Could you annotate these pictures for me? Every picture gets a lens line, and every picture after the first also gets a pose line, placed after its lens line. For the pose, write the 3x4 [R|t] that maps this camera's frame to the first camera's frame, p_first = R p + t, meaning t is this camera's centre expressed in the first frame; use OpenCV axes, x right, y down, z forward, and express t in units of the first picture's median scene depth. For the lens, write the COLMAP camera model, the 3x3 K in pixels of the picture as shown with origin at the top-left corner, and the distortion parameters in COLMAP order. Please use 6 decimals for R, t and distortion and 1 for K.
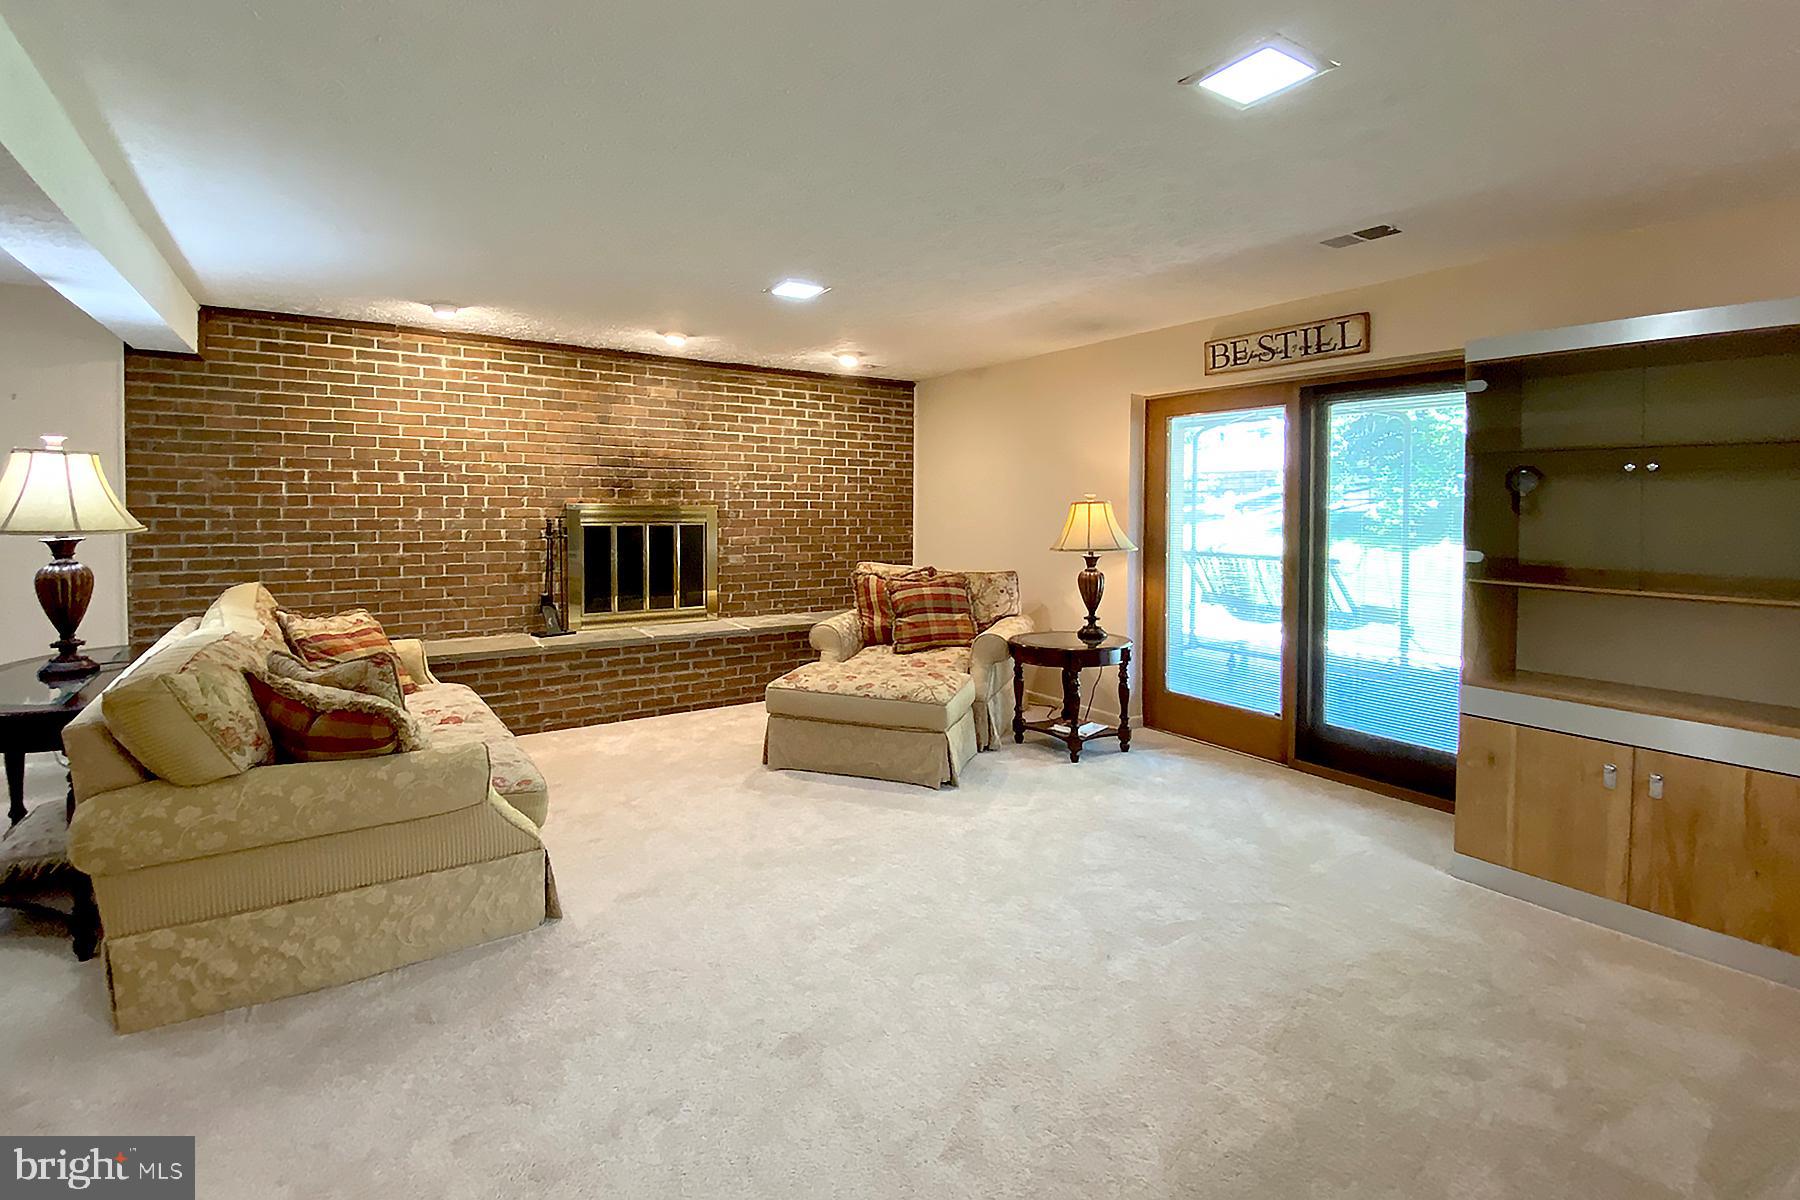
lens RADIAL K [[772.2, 0, 848.2], [0, 772.2, 531.4], [0, 0, 1]] dist [0.000625, -0.000420]
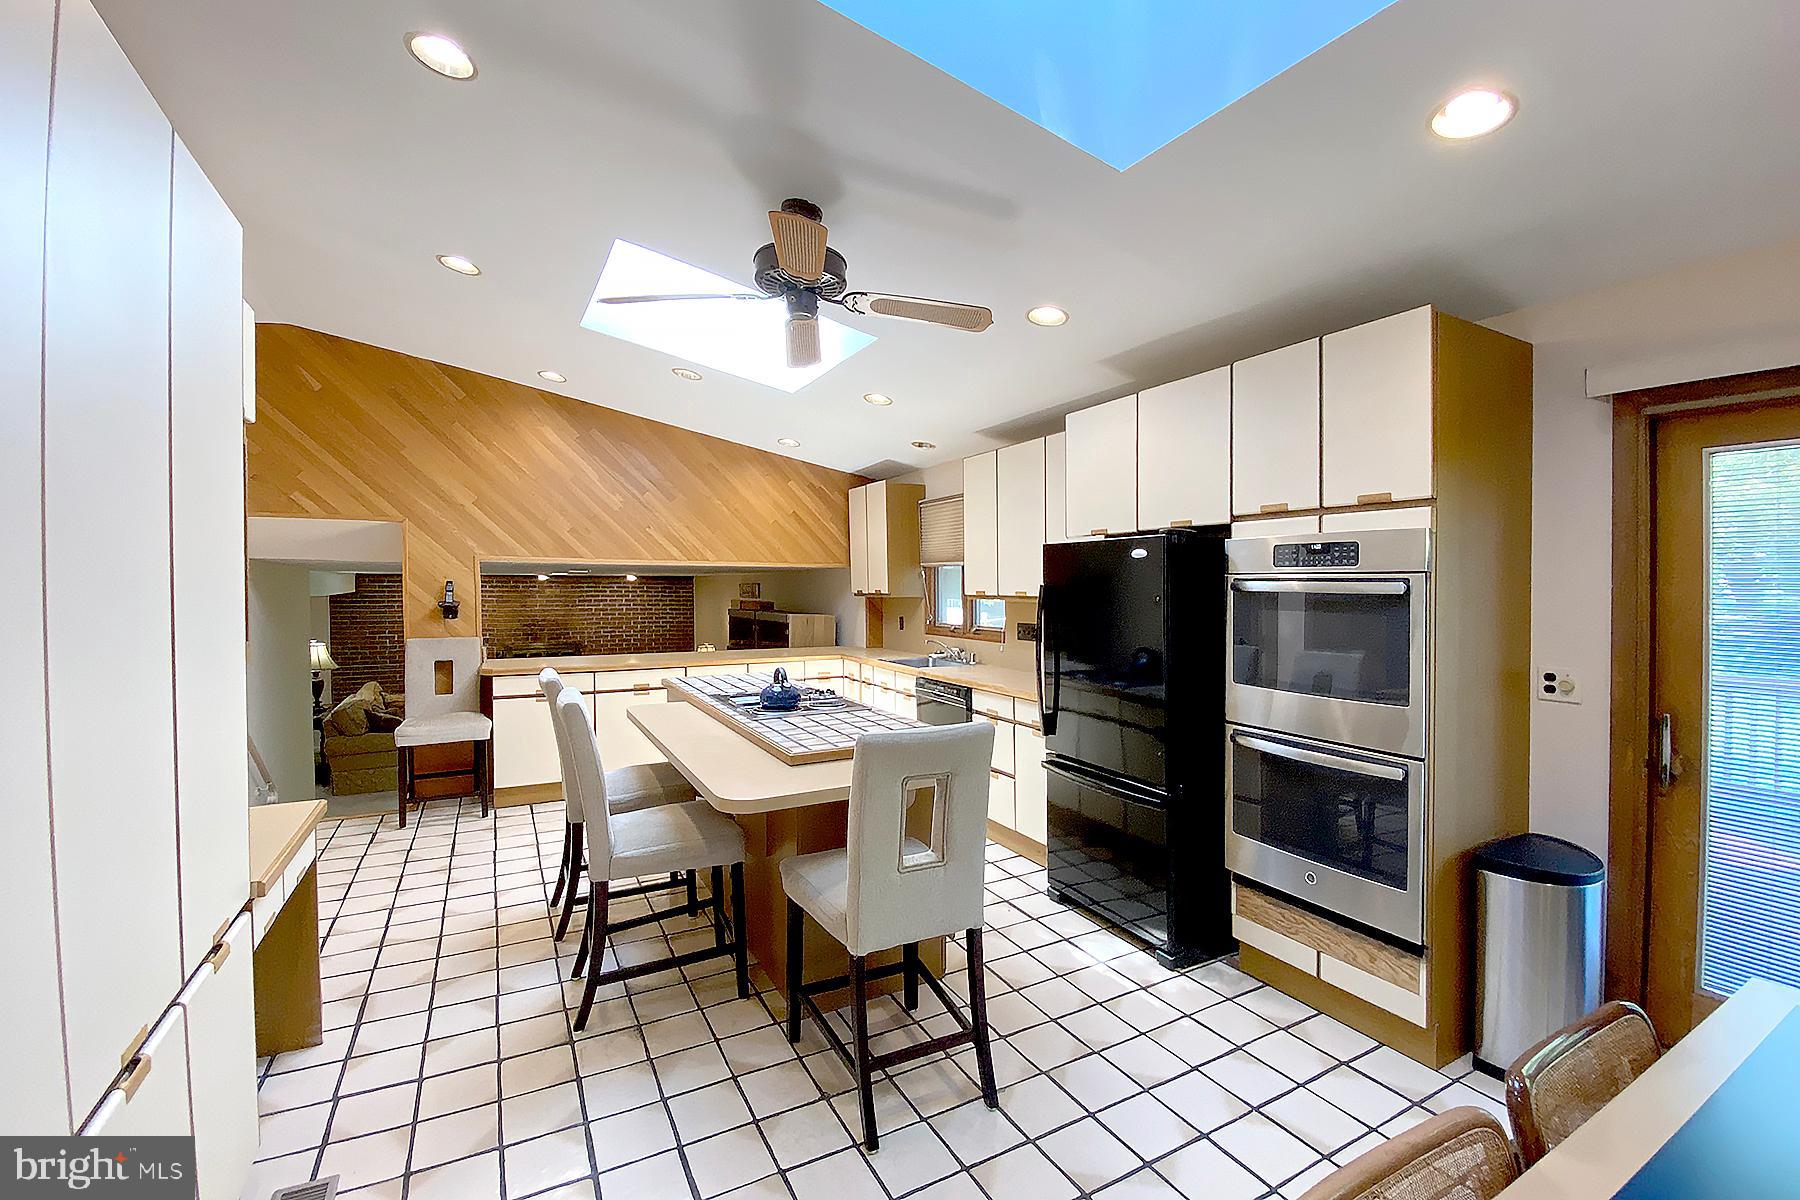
lens RADIAL K [[772.2, 0, 906.2], [0, 772.2, 594.7], [0, 0, 1]] dist [0.000625, -0.000420]
pose [[0.995965, -0.009106, -0.089278, 1.500209], [0.007946, 0.999879, -0.013340, -0.209901], [0.089389, 0.012576, 0.995917, -1.725591]]
